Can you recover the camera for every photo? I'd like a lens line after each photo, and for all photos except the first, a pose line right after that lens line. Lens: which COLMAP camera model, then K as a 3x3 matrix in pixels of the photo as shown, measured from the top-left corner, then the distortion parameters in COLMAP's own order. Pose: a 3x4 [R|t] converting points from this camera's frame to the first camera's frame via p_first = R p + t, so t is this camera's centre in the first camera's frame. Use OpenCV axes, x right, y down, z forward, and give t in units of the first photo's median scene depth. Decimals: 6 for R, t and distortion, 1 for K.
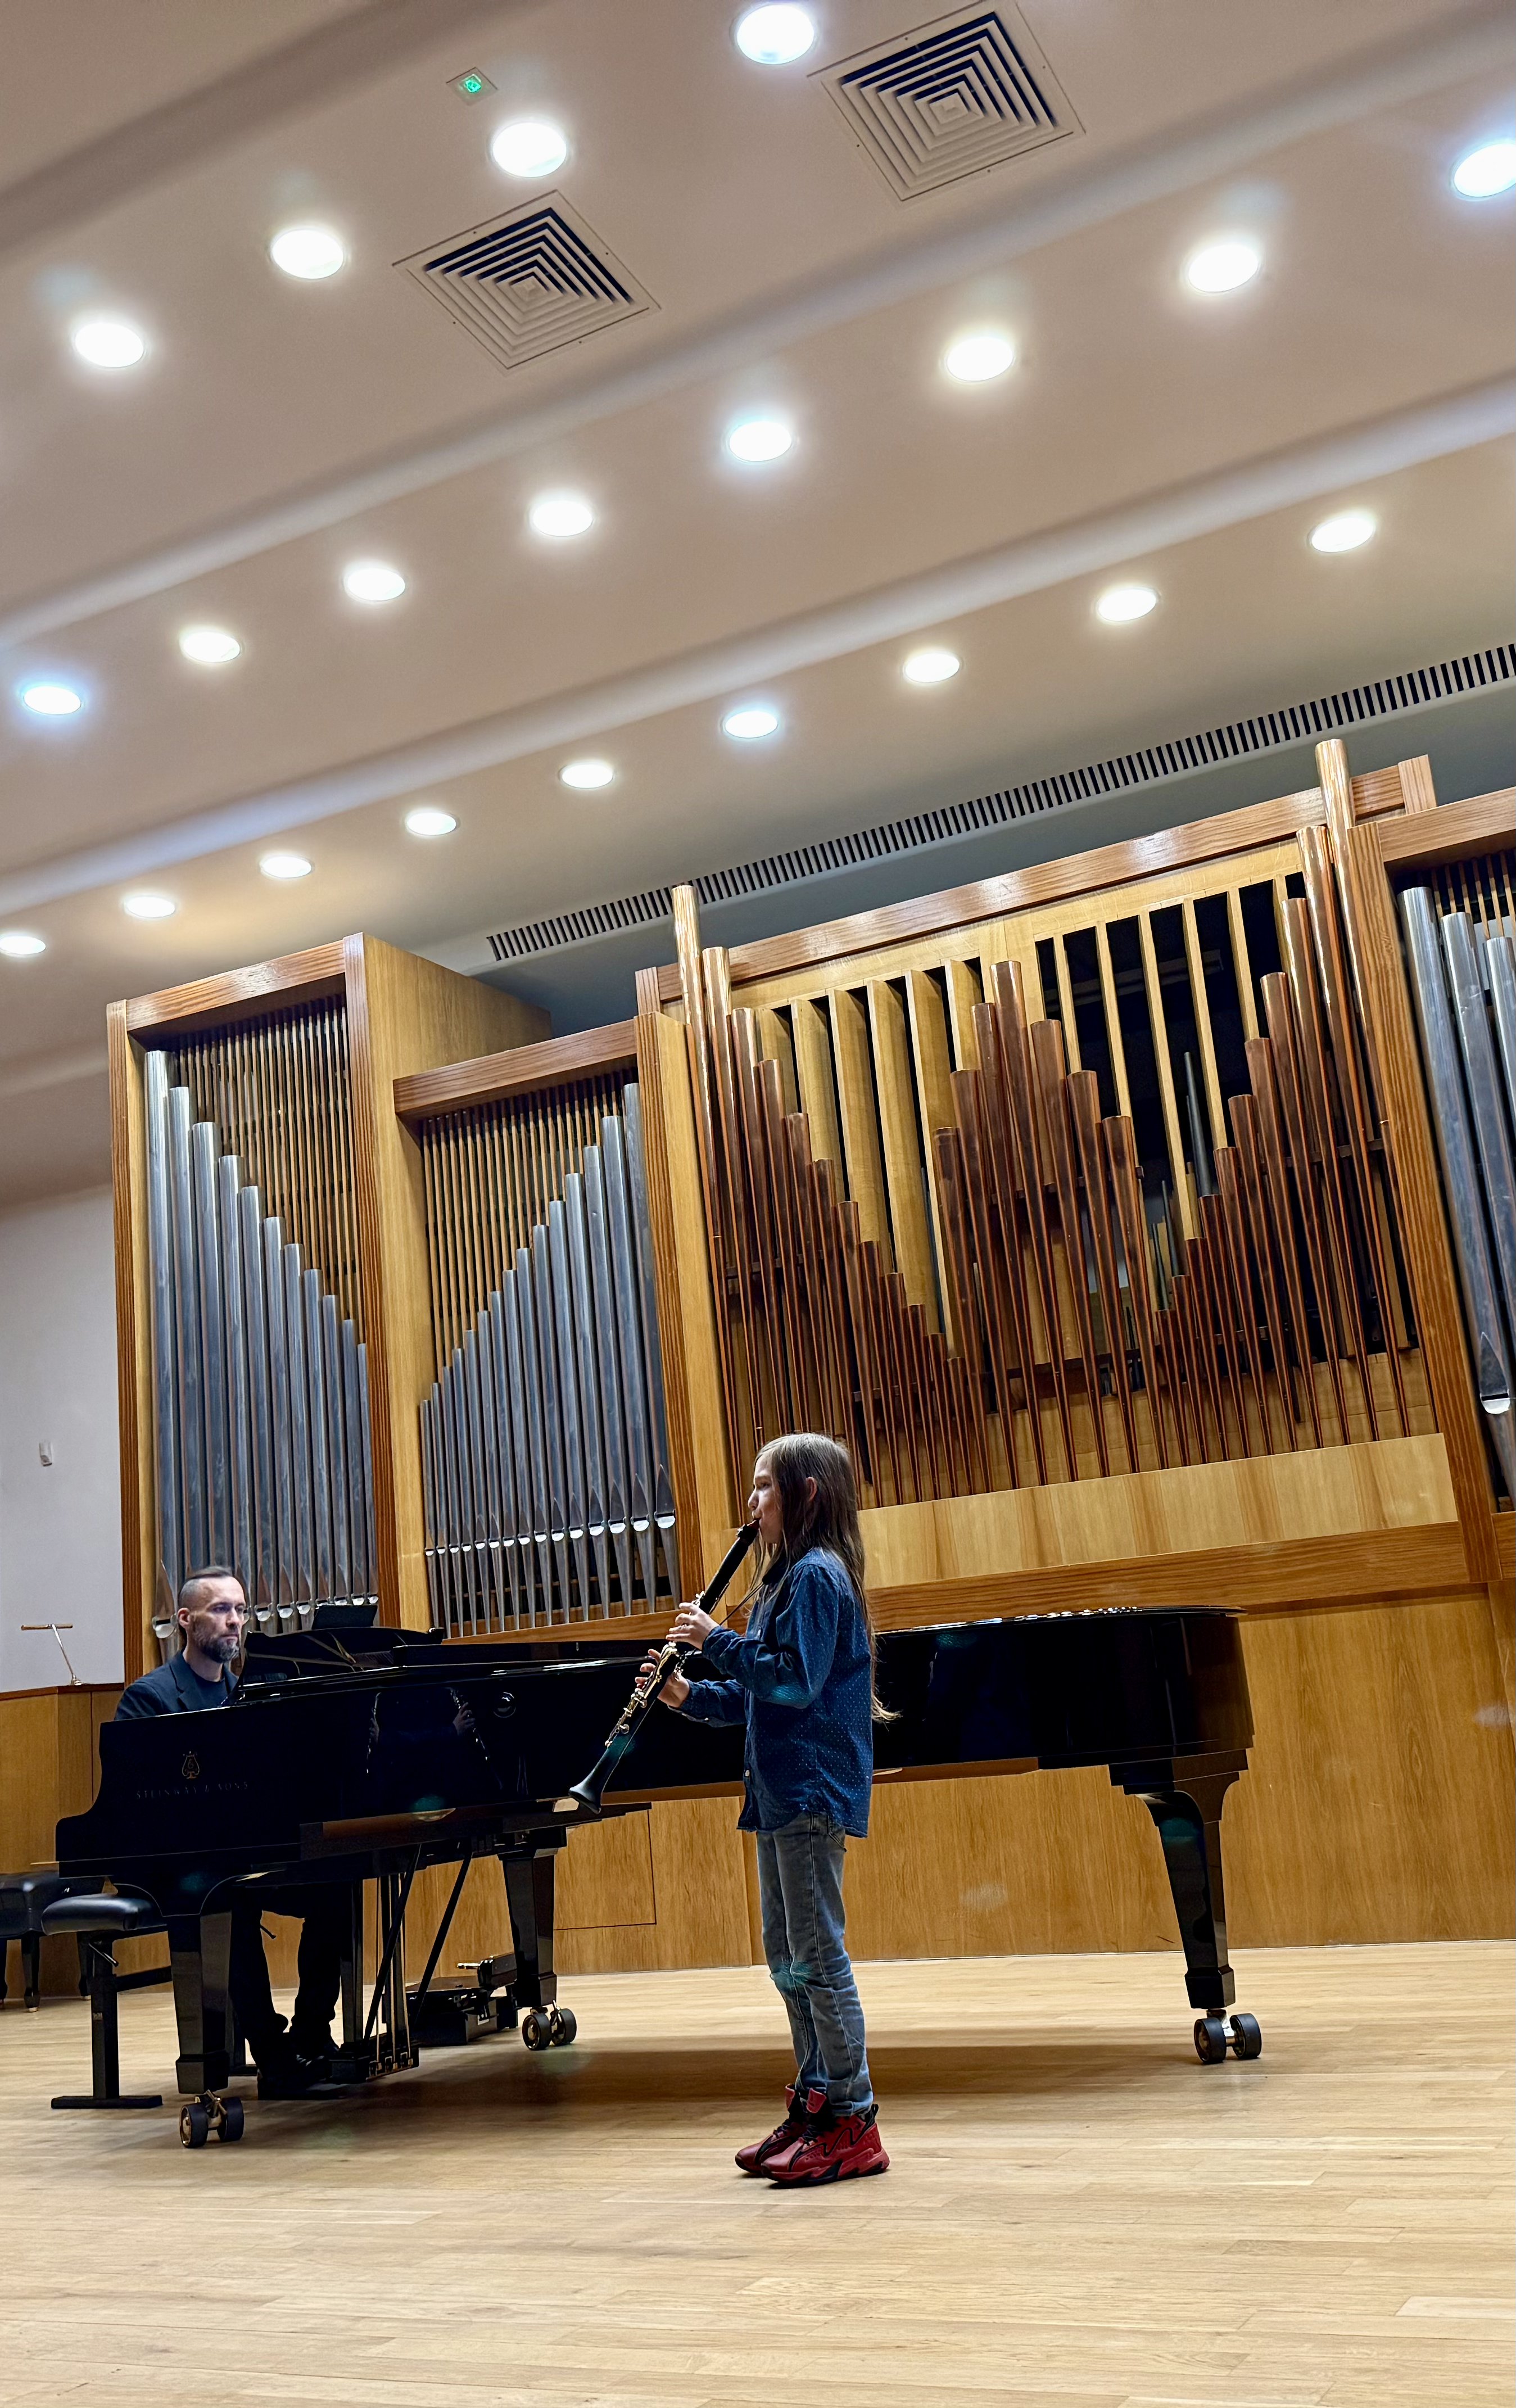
lens RADIAL K [[2254.7, 0, 763.7], [0, 2254.7, 1202.1], [0, 0, 1]] dist [0.114574, 0.000000]
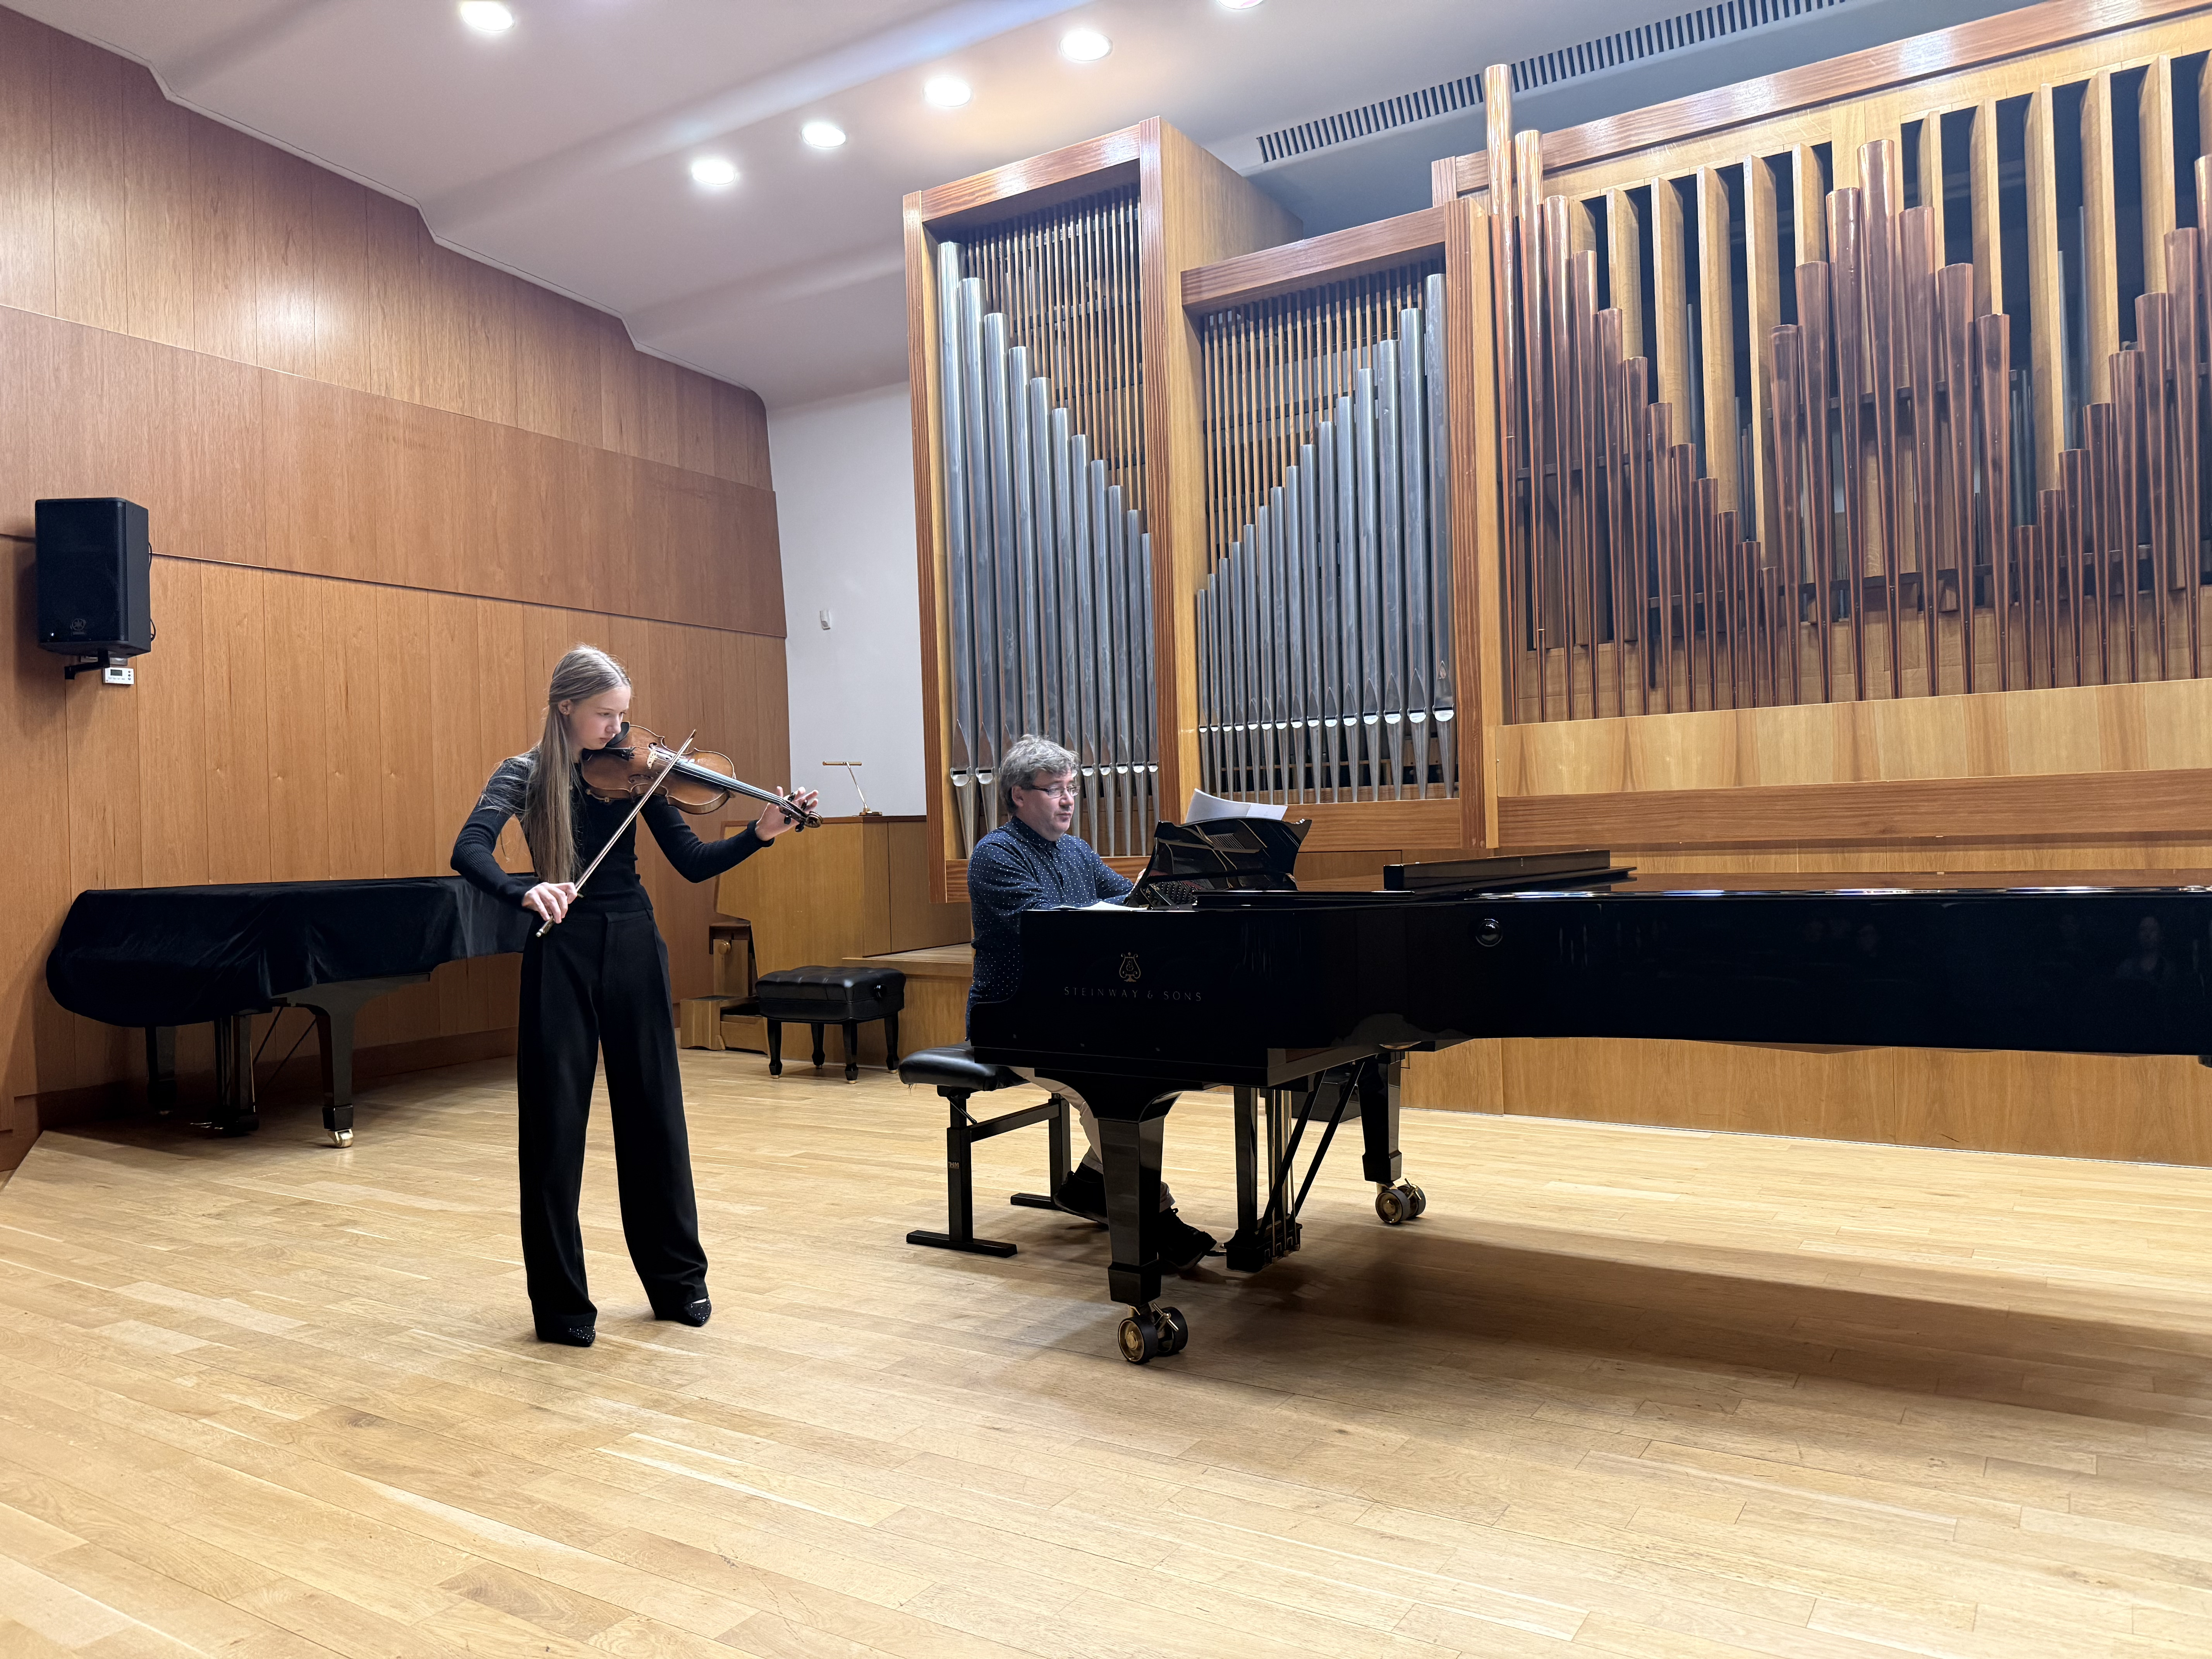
lens RADIAL K [[1554.4, 0, 1105.8], [0, 1554.4, 833.5], [0, 0, 1]] dist [0.064522, -0.092680]
pose [[0.995276, 0.059719, -0.076552, -0.140046], [-0.040358, 0.971584, 0.233228, 0.032212], [0.088305, -0.229037, 0.969404, 0.269200]]
